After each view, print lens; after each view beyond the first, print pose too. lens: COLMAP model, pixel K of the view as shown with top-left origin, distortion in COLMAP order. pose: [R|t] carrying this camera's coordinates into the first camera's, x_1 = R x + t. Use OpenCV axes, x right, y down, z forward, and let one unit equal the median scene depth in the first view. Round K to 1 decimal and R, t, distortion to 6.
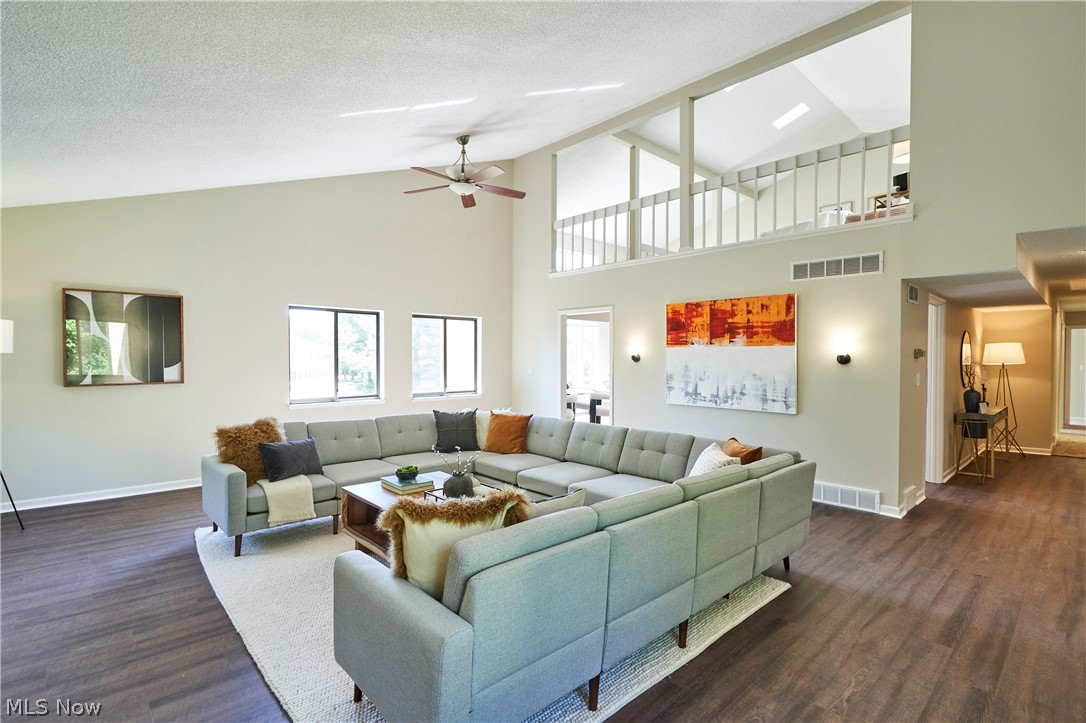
lens RADIAL K [[514.6, 0, 543.0], [0, 514.6, 361.5], [0, 0, 1]] dist [0.003362, 0.000275]
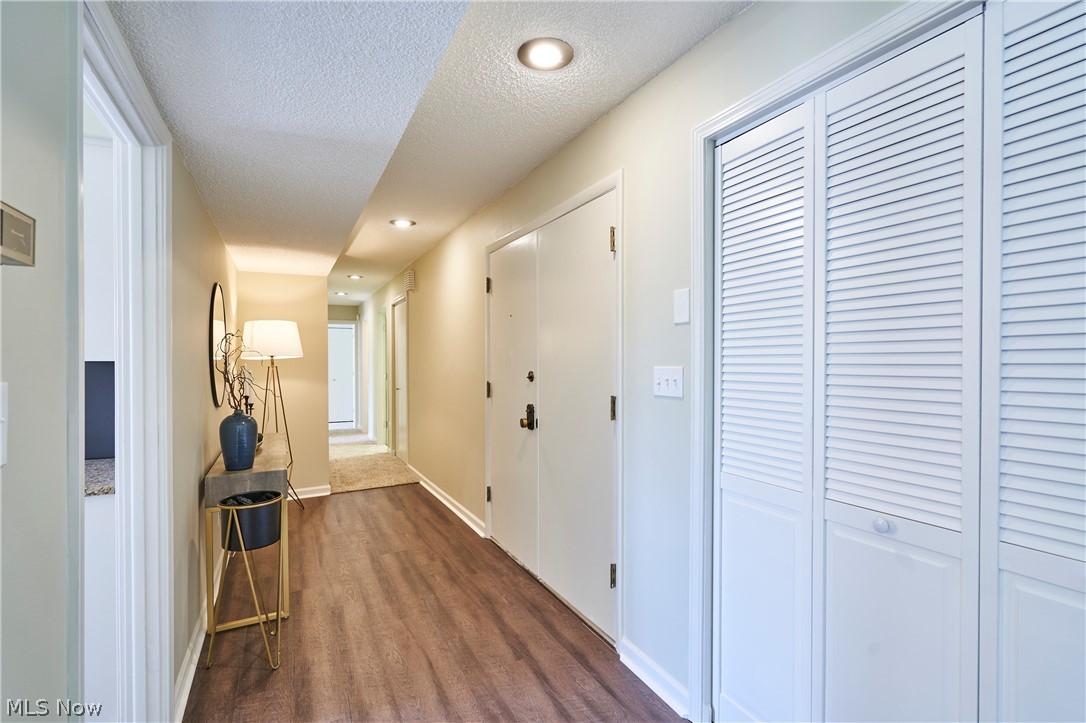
lens RADIAL K [[499.5, 0, 541.4], [0, 499.5, 365.9], [0, 0, 1]] dist [0.001722, 0.000212]
pose [[0.272820, -0.013829, 0.961966, 0.562883], [0.011647, 0.999871, 0.011070, 0.015365], [-0.961995, 0.008184, 0.272946, 0.721236]]
